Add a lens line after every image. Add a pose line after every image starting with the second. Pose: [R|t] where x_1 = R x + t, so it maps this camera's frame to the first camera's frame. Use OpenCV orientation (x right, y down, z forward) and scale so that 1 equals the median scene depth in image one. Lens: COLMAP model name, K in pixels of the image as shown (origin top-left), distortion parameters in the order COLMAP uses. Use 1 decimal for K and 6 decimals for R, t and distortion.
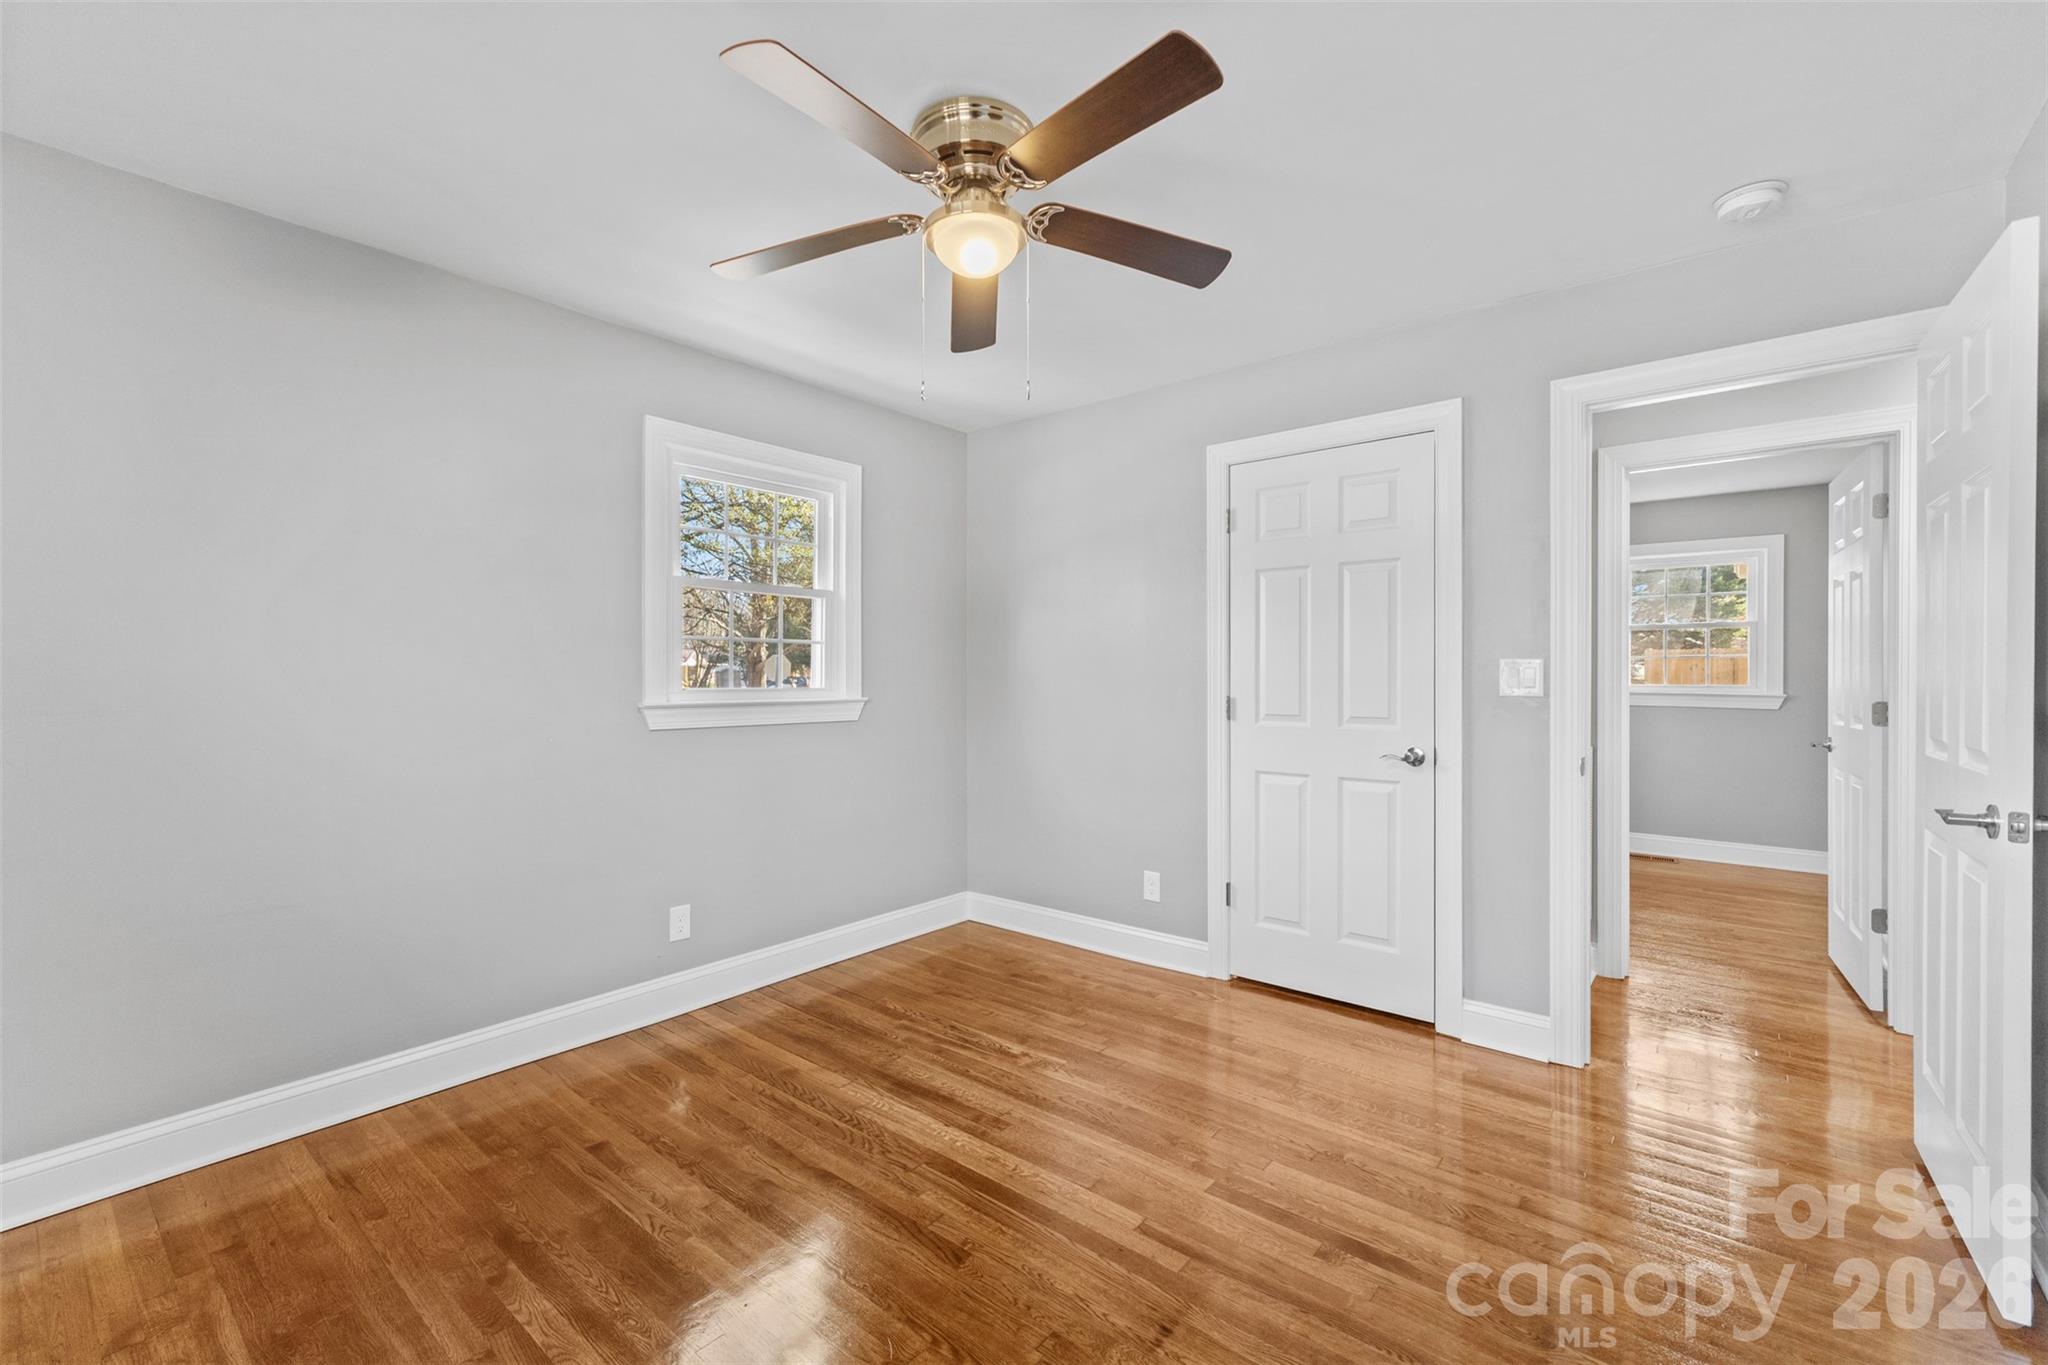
lens RADIAL K [[867.1, 0, 1029.5], [0, 867.1, 678.8], [0, 0, 1]] dist [0.011975, -0.000446]
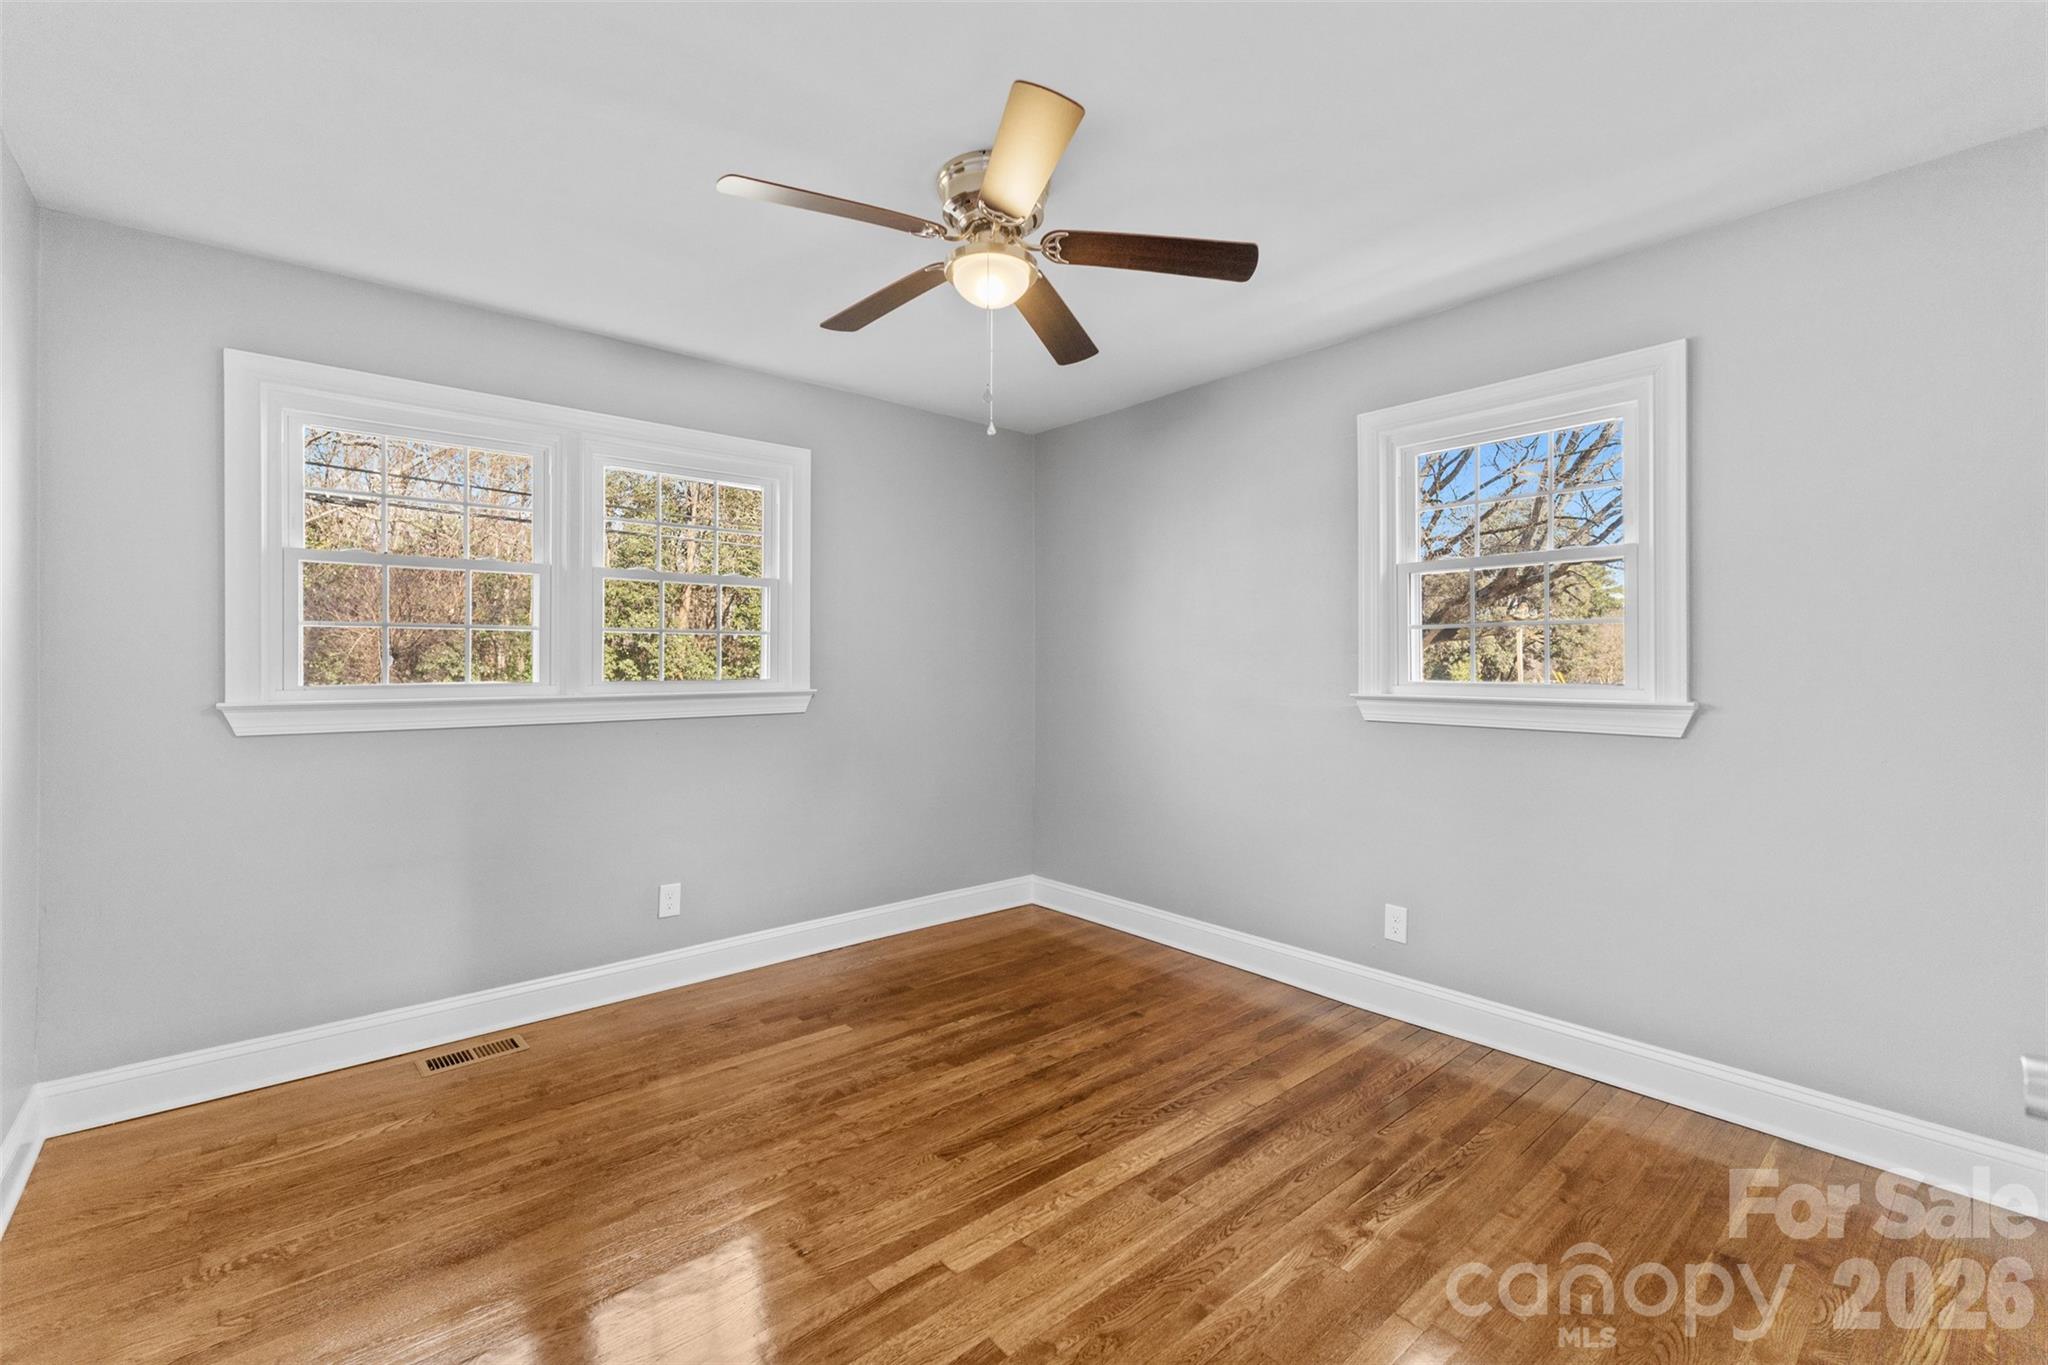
lens RADIAL K [[867.1, 0, 1014.3], [0, 867.1, 672.0], [0, 0, 1]] dist [0.011975, -0.000446]
pose [[-0.171107, 0.009436, -0.985207, 0.820176], [-0.005080, 0.999932, 0.010459, -0.009111], [0.985239, 0.006794, -0.171047, 0.987799]]
